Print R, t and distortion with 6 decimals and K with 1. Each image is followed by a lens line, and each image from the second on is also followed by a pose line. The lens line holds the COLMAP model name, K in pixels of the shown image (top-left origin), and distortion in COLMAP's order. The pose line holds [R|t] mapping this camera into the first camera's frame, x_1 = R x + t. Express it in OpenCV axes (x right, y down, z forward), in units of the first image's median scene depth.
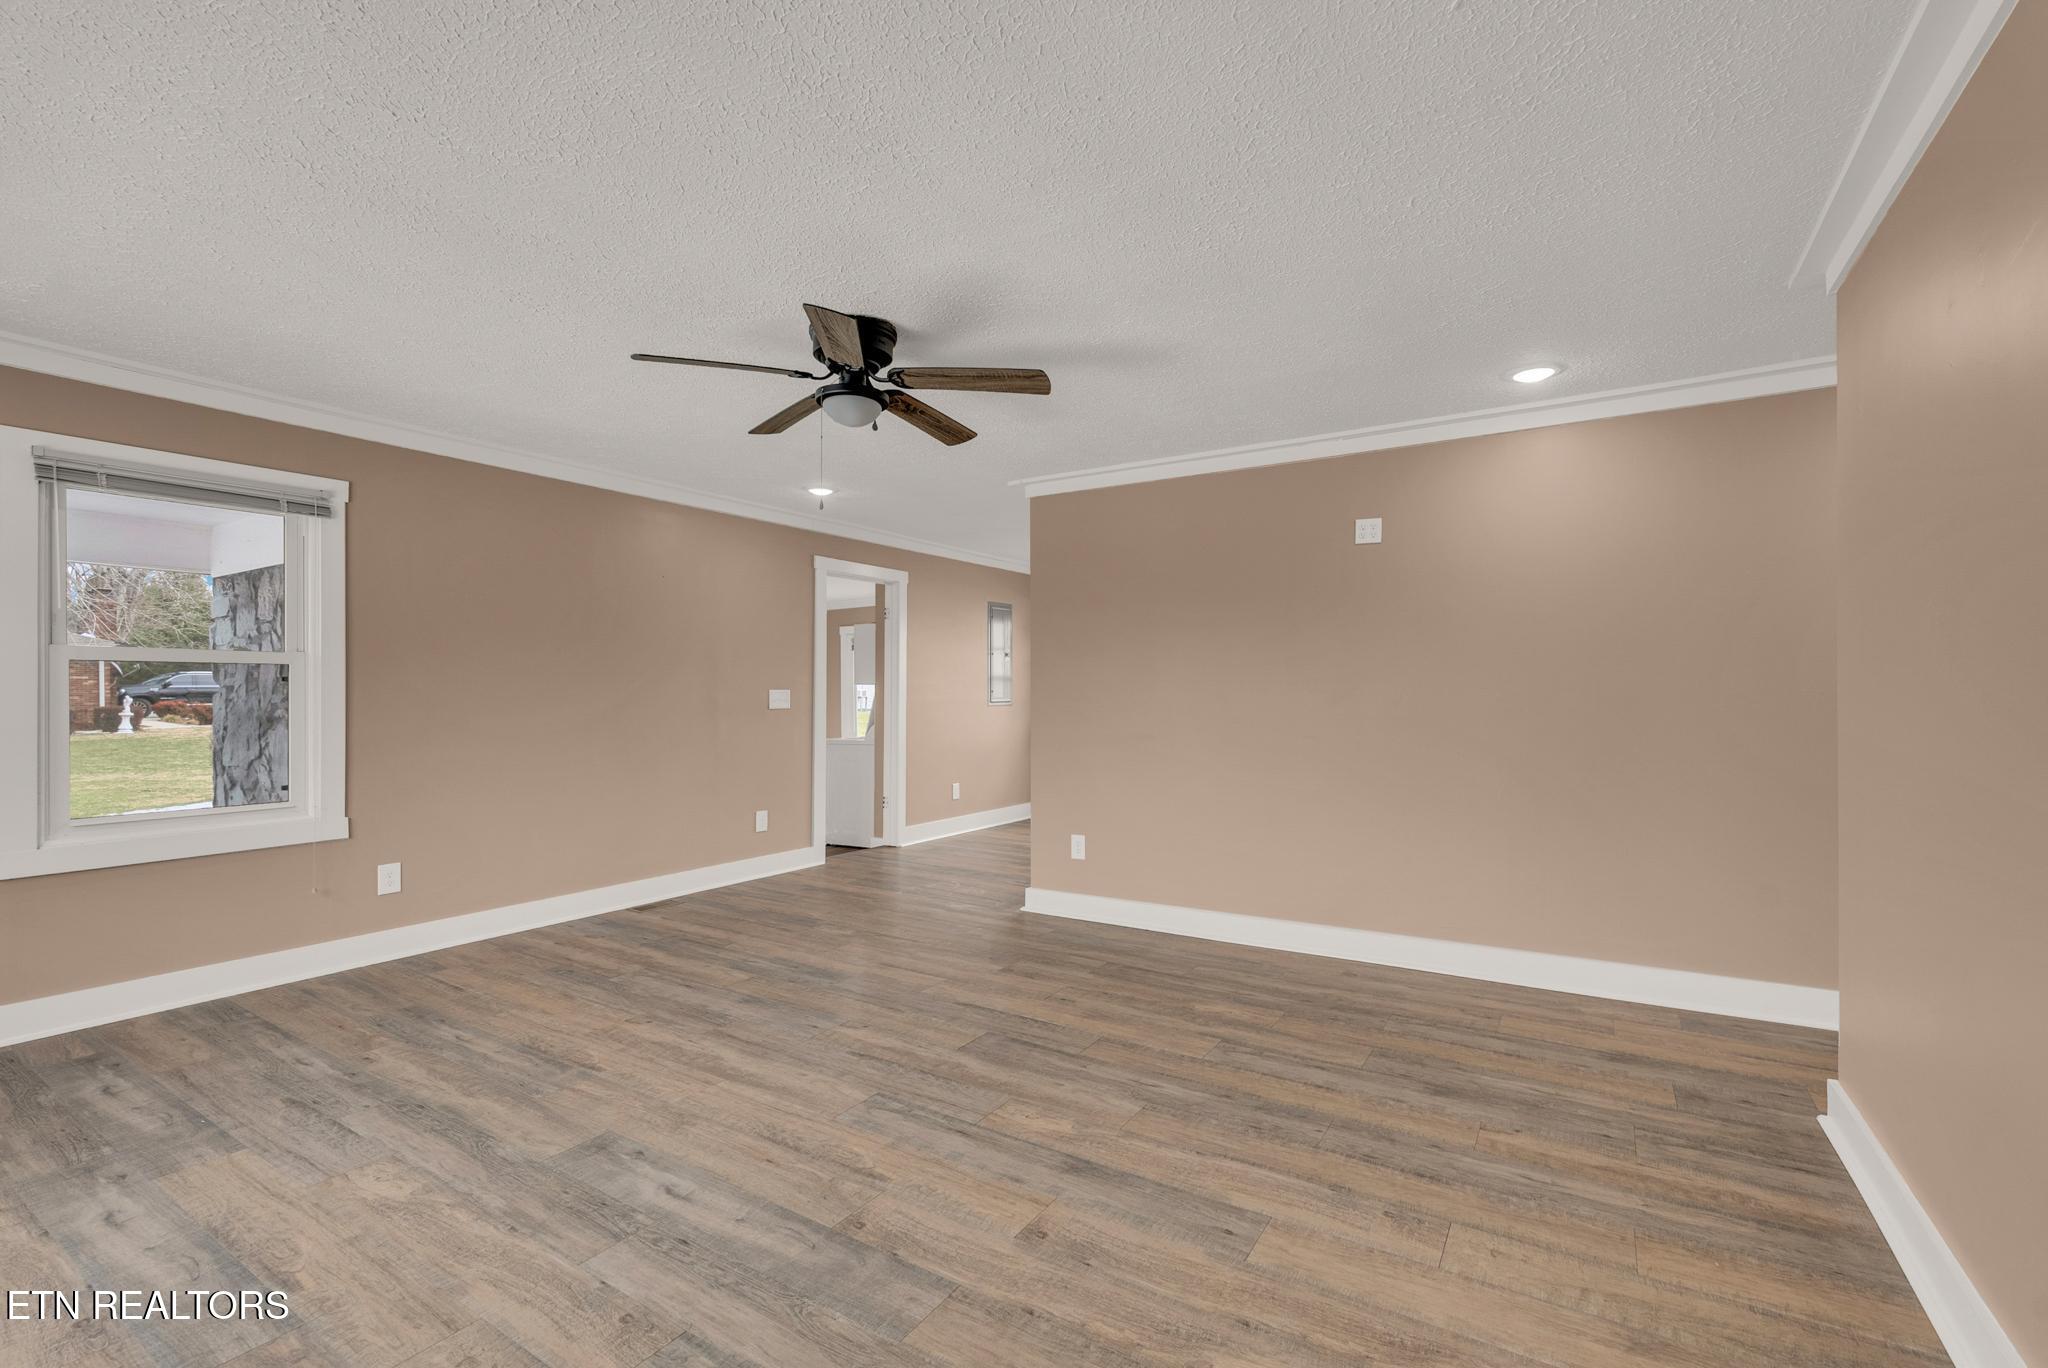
lens RADIAL K [[903.0, 0, 1035.4], [0, 903.0, 690.0], [0, 0, 1]] dist [-0.001244, 0.000115]
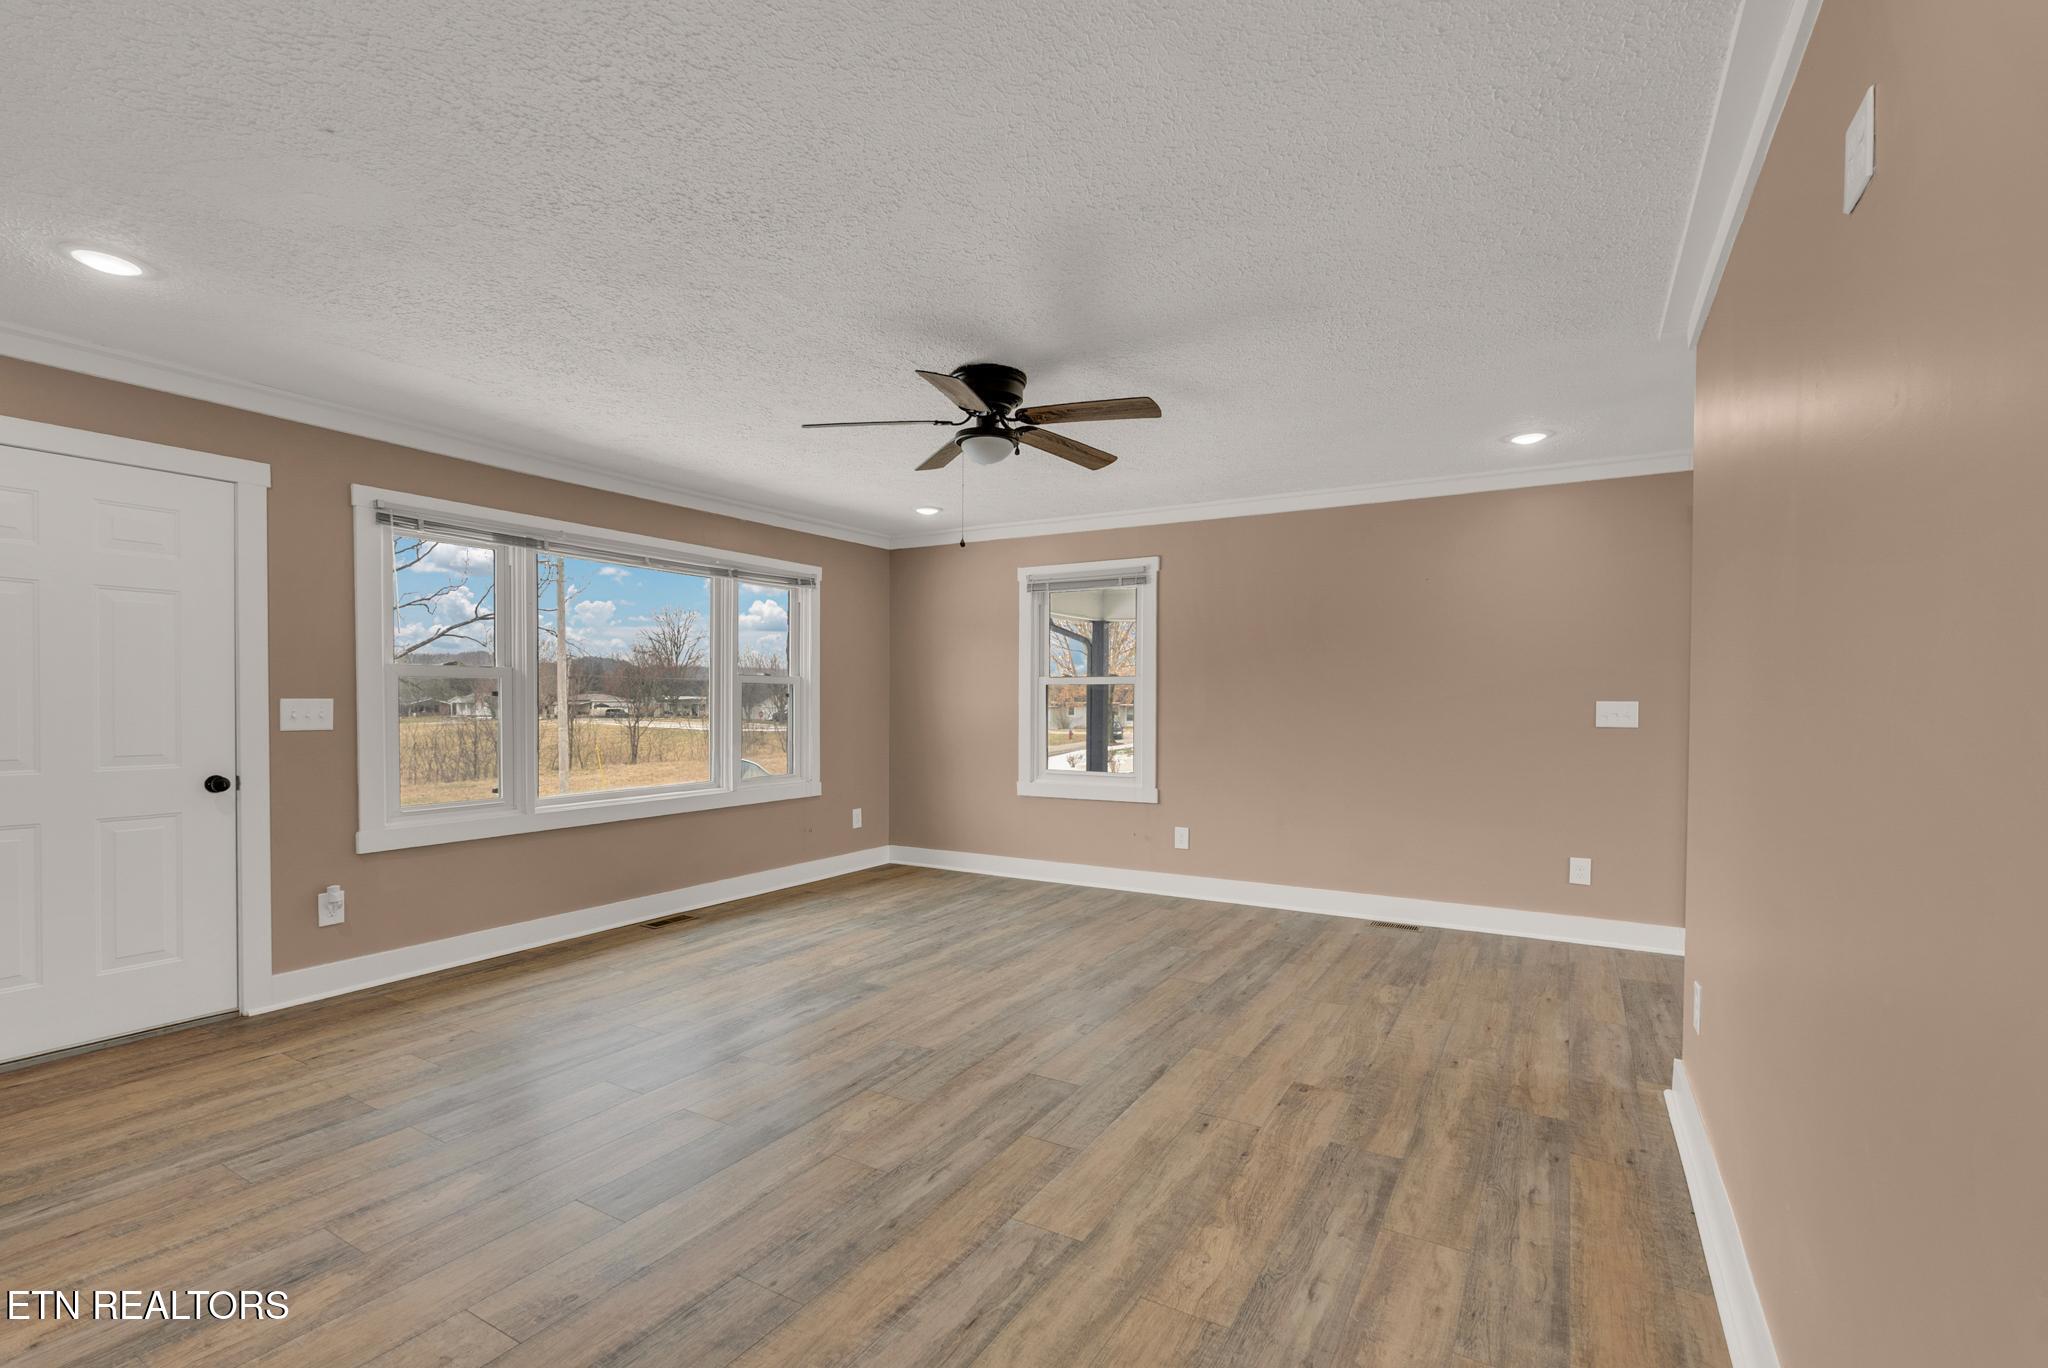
lens RADIAL K [[903.0, 0, 1035.4], [0, 903.0, 690.0], [0, 0, 1]] dist [-0.001244, 0.000115]
pose [[0.034381, -0.012511, -0.999330, 0.900344], [-0.001484, 0.999920, -0.012570, 0.000170], [0.999408, 0.001915, 0.034359, 0.990491]]
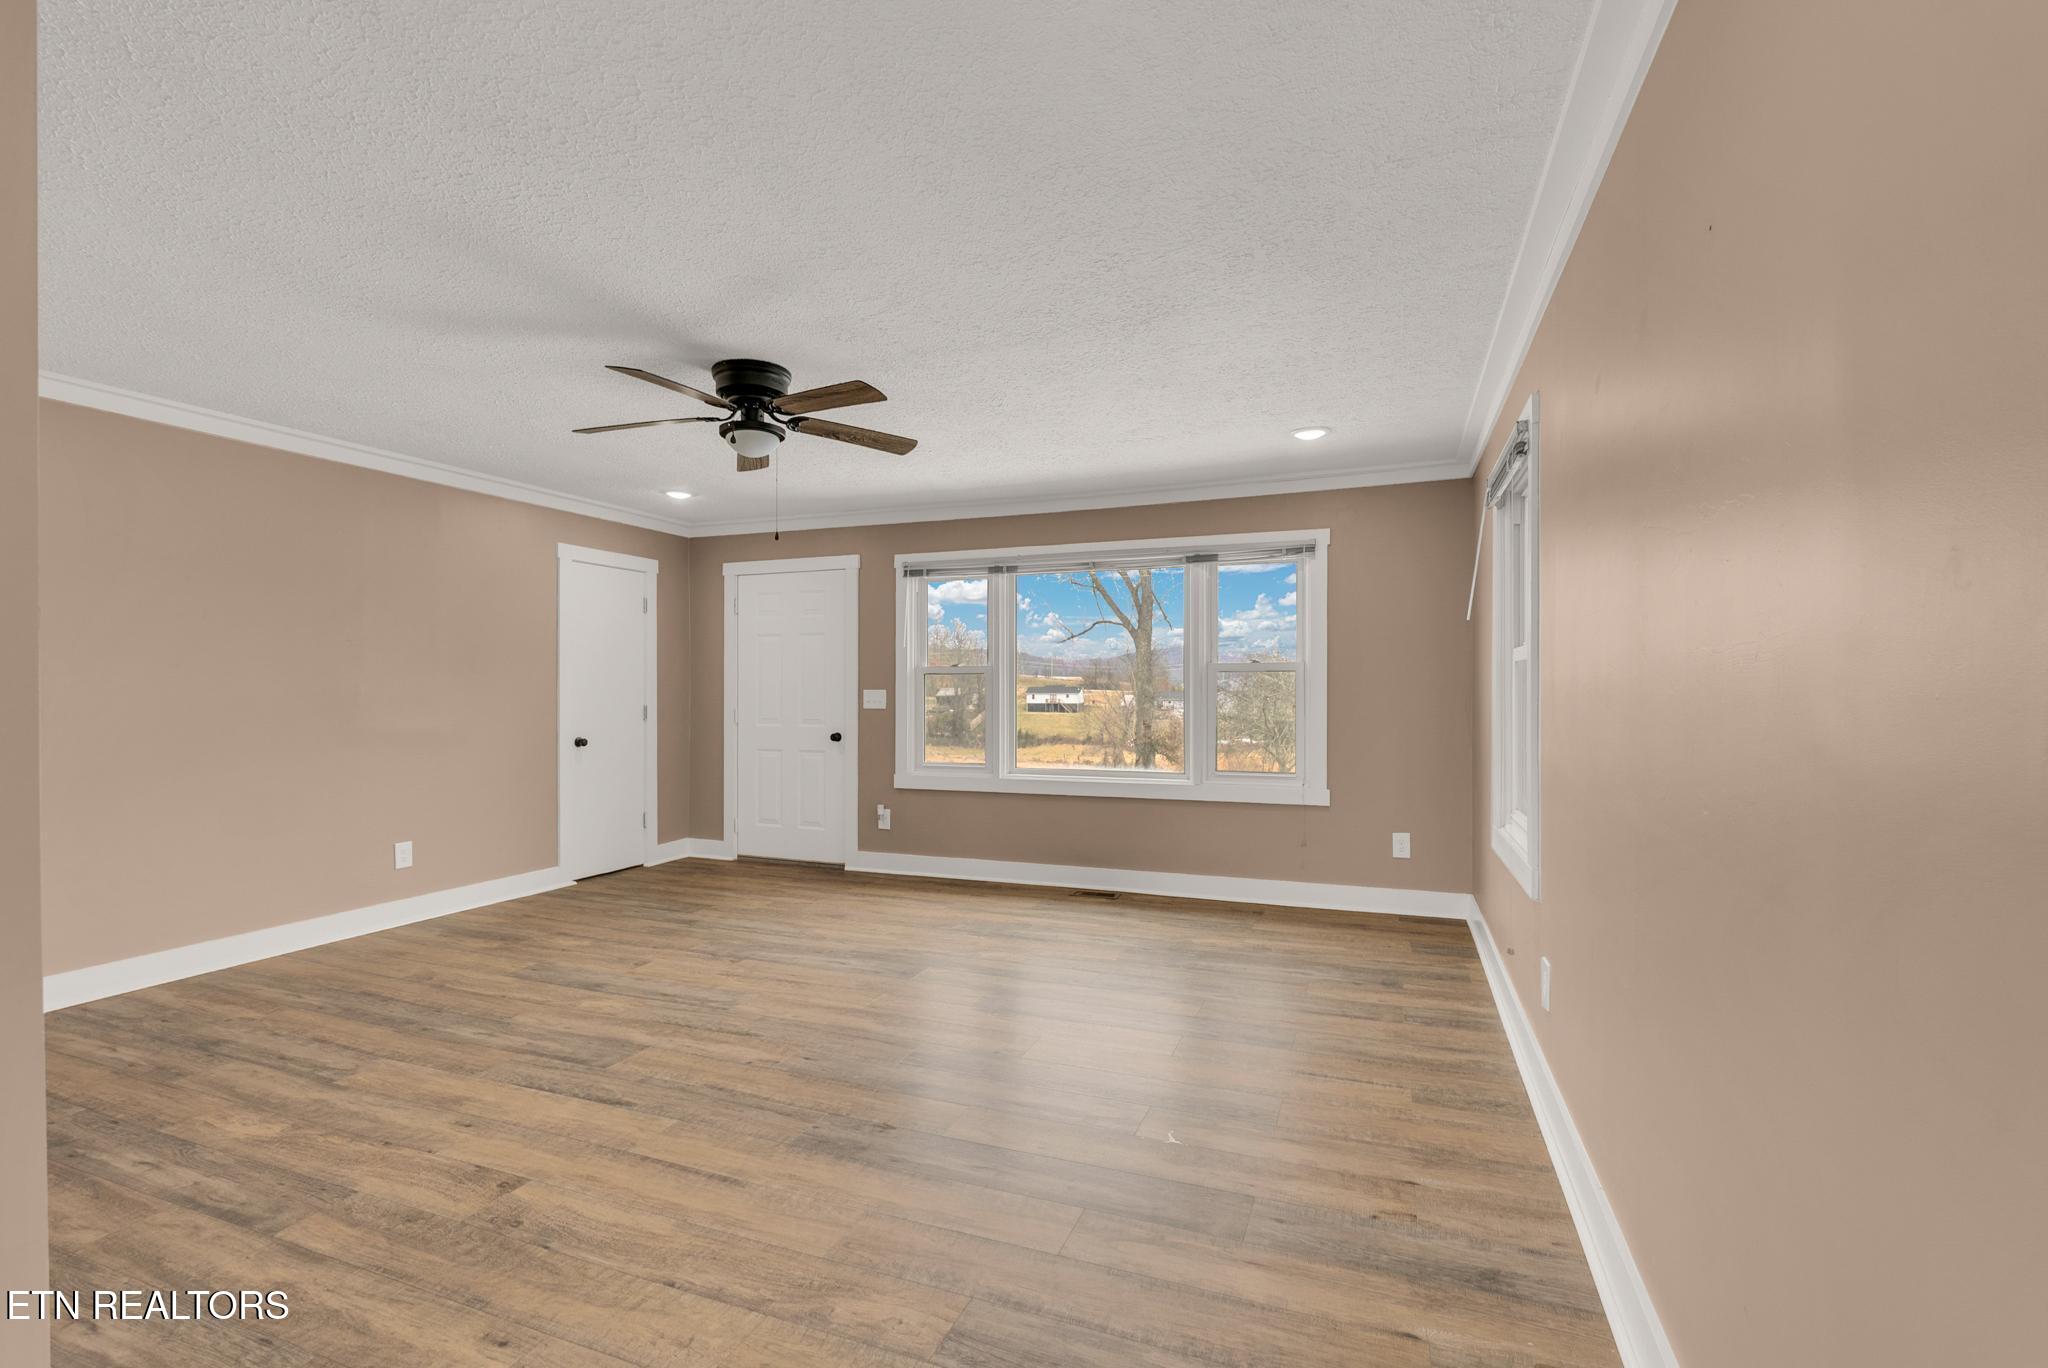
lens RADIAL K [[903.0, 0, 1035.4], [0, 903.0, 690.0], [0, 0, 1]] dist [-0.001244, 0.000115]
pose [[-0.981325, 0.002811, -0.192335, -0.322364], [0.003149, 0.999994, -0.001452, 0.001654], [0.192329, -0.002031, -0.981328, 2.113240]]
